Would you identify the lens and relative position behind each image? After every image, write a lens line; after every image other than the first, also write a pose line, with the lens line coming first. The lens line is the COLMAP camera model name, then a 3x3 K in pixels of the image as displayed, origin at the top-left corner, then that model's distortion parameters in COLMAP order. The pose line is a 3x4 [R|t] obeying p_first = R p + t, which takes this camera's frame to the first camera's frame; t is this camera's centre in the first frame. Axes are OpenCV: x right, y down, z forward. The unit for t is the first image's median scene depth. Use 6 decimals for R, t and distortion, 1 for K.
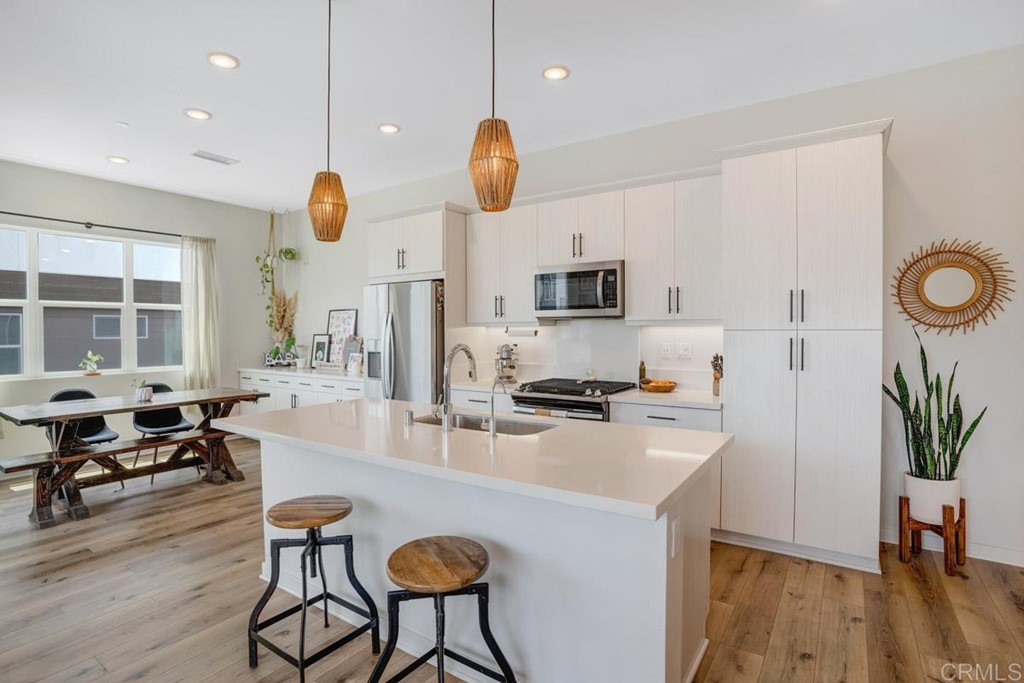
lens RADIAL K [[513.9, 0, 514.7], [0, 513.9, 328.8], [0, 0, 1]] dist [-0.035599, 0.000610]
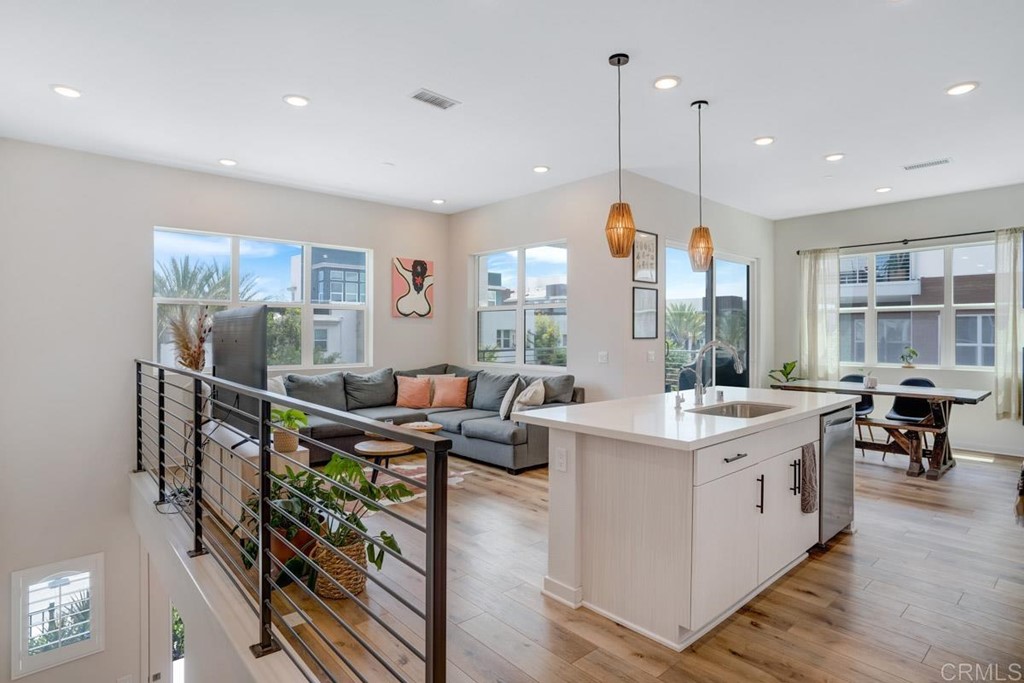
lens RADIAL K [[519.4, 0, 494.4], [0, 519.4, 335.0], [0, 0, 1]] dist [-0.047032, 0.013193]
pose [[-0.273920, 0.009419, -0.961706, 0.708025], [0.009231, 0.999932, 0.007164, -0.000244], [0.961708, -0.006915, -0.273988, 0.447733]]
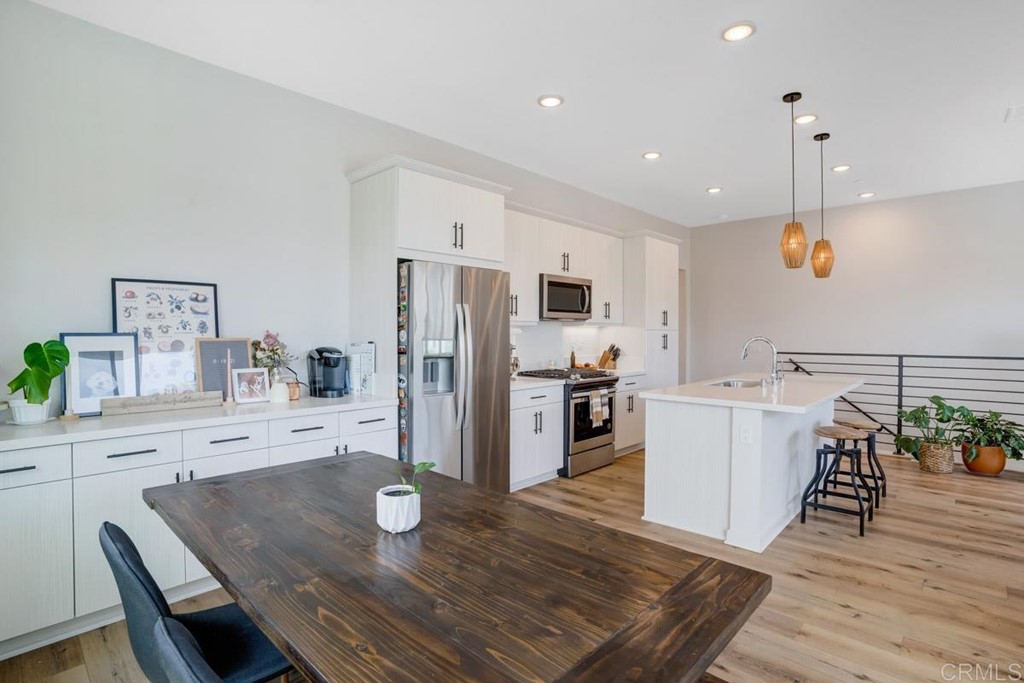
lens RADIAL K [[514.8, 0, 527.9], [0, 514.8, 339.6], [0, 0, 1]] dist [0.000218, 0.000072]
pose [[0.120985, -0.009789, 0.992606, -1.090840], [-0.001986, 0.999947, 0.010103, 0.015008], [-0.992652, -0.003193, 0.120959, 0.894824]]
